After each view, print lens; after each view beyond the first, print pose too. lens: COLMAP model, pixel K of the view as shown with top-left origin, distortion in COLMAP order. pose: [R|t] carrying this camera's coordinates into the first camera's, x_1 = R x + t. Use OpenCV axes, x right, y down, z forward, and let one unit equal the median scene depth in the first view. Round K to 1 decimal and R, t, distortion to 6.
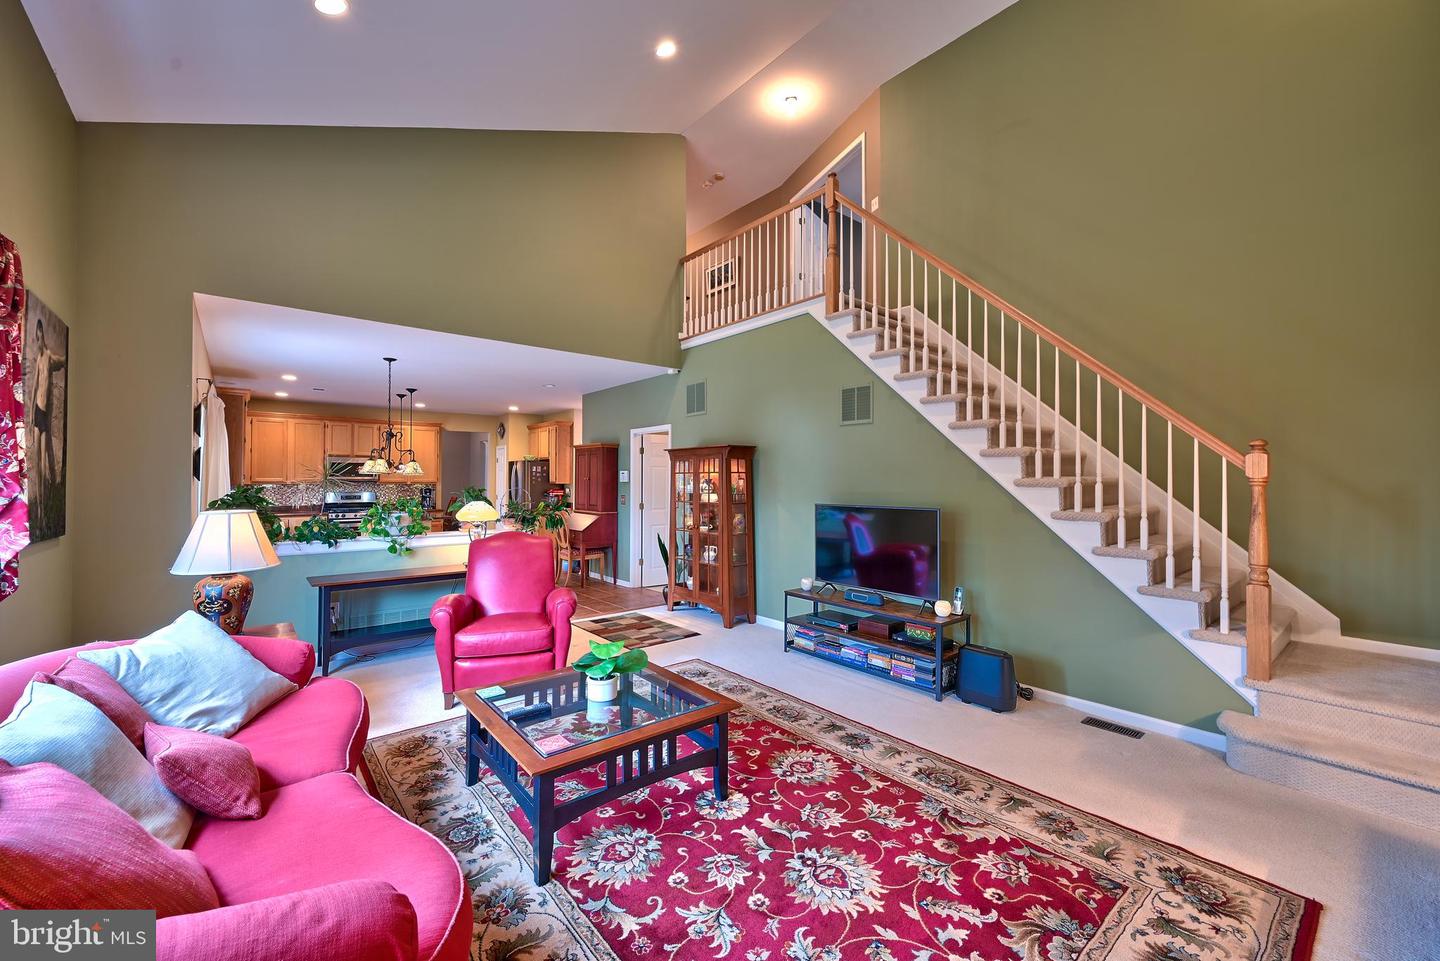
lens RADIAL K [[567.7, 0, 707.7], [0, 567.7, 480.5], [0, 0, 1]] dist [0.001095, -0.000095]
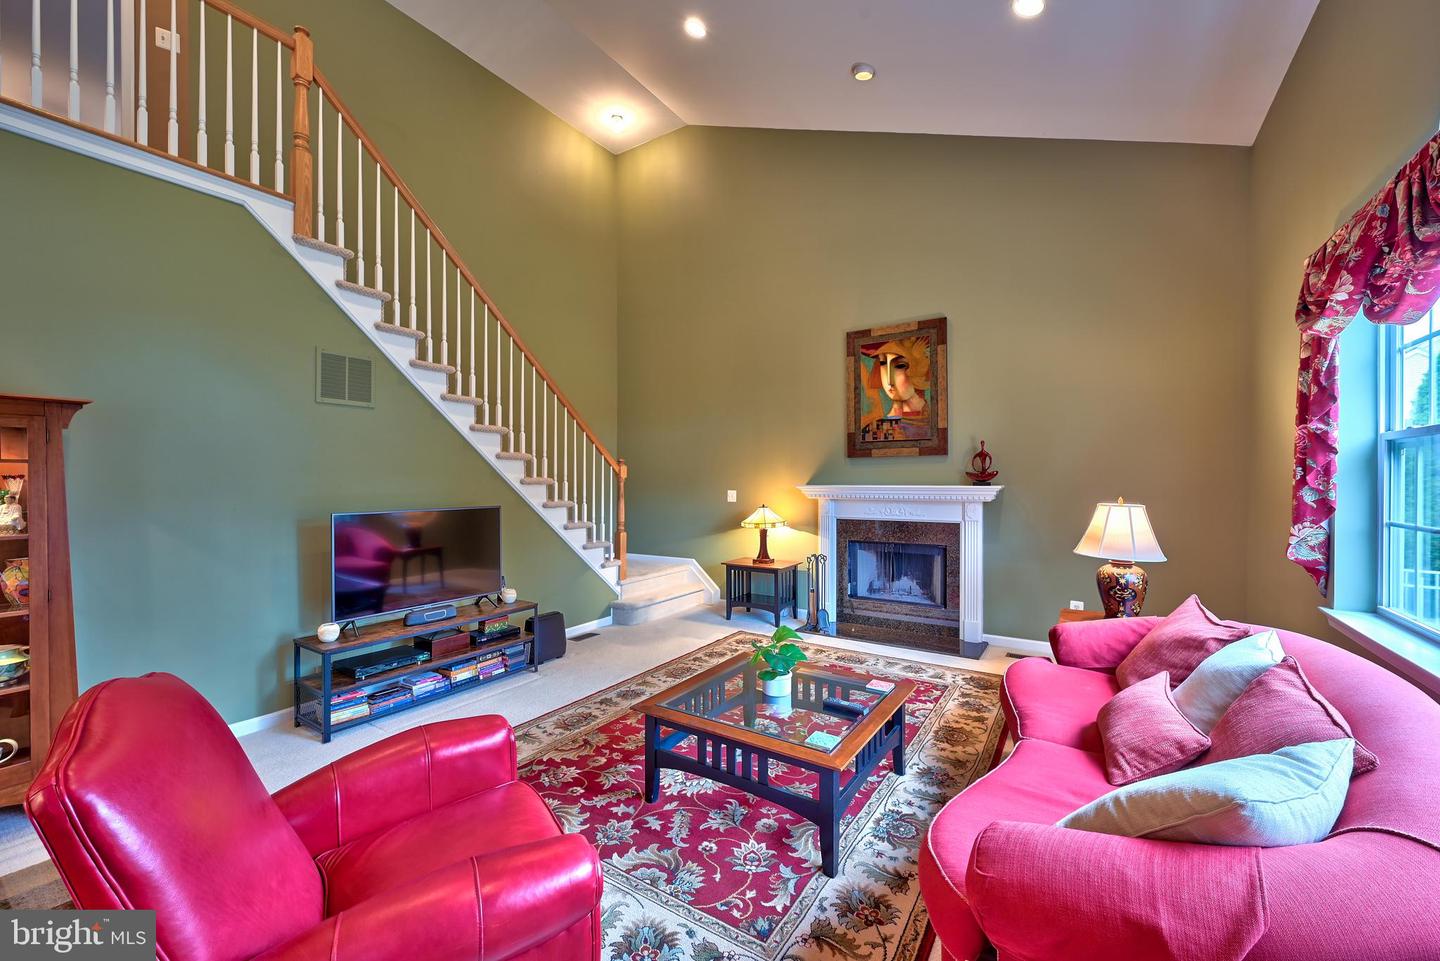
lens RADIAL K [[567.7, 0, 714.9], [0, 567.7, 477.5], [0, 0, 1]] dist [0.001095, -0.000095]
pose [[-0.287691, 0.004218, 0.957714, -0.998828], [0.003737, 0.999988, -0.003282, 0.002170], [-0.957716, 0.002635, -0.287703, 1.234332]]
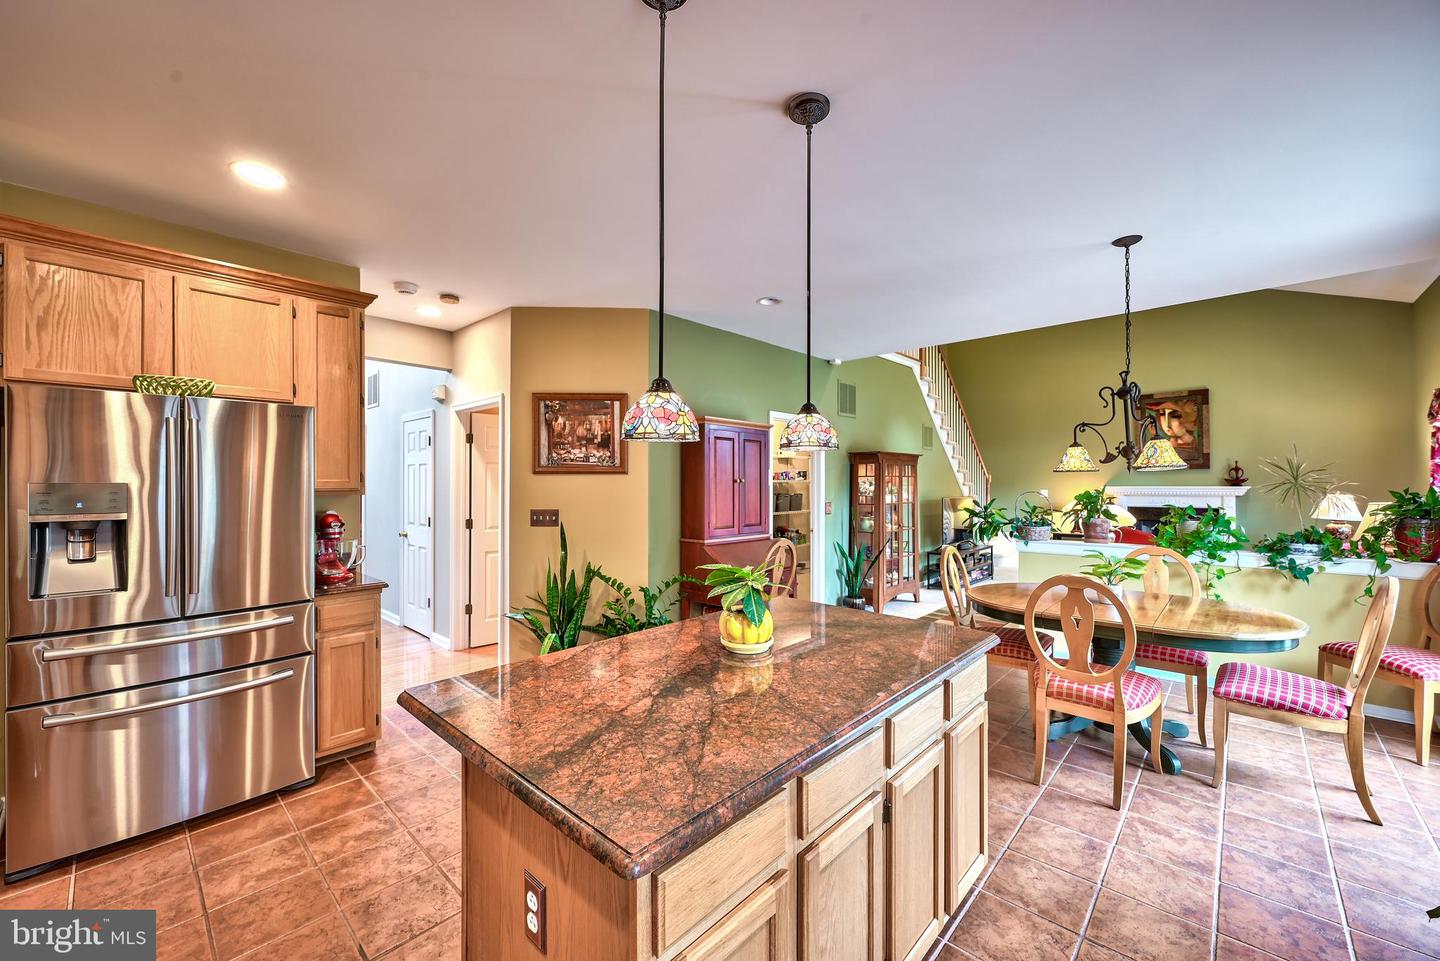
lens RADIAL K [[567.7, 0, 718.8], [0, 567.7, 477.8], [0, 0, 1]] dist [0.001095, -0.000095]
pose [[-0.142507, 0.010602, 0.989737, -1.579489], [0.000985, 0.999944, -0.010570, 0.004878], [-0.989793, -0.000531, -0.142509, 2.158180]]
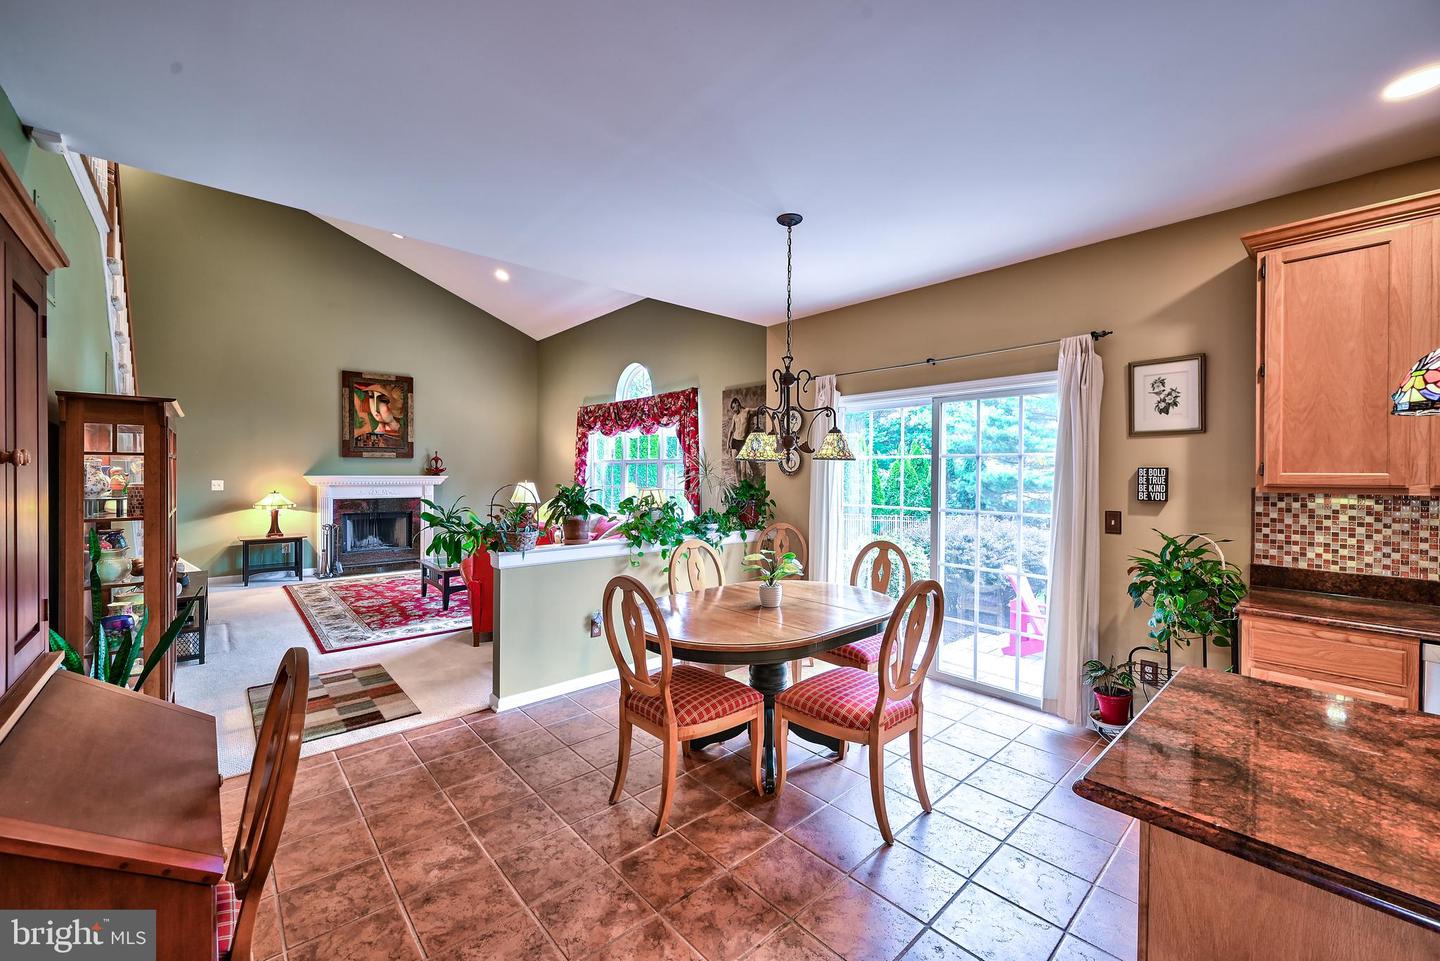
lens RADIAL K [[567.7, 0, 717.4], [0, 567.7, 479.6], [0, 0, 1]] dist [0.001095, -0.000095]
pose [[-0.998357, -0.006002, -0.056981, -0.981984], [-0.006587, 0.999927, 0.010092, 0.002464], [0.056916, 0.010451, -0.998324, 2.199636]]
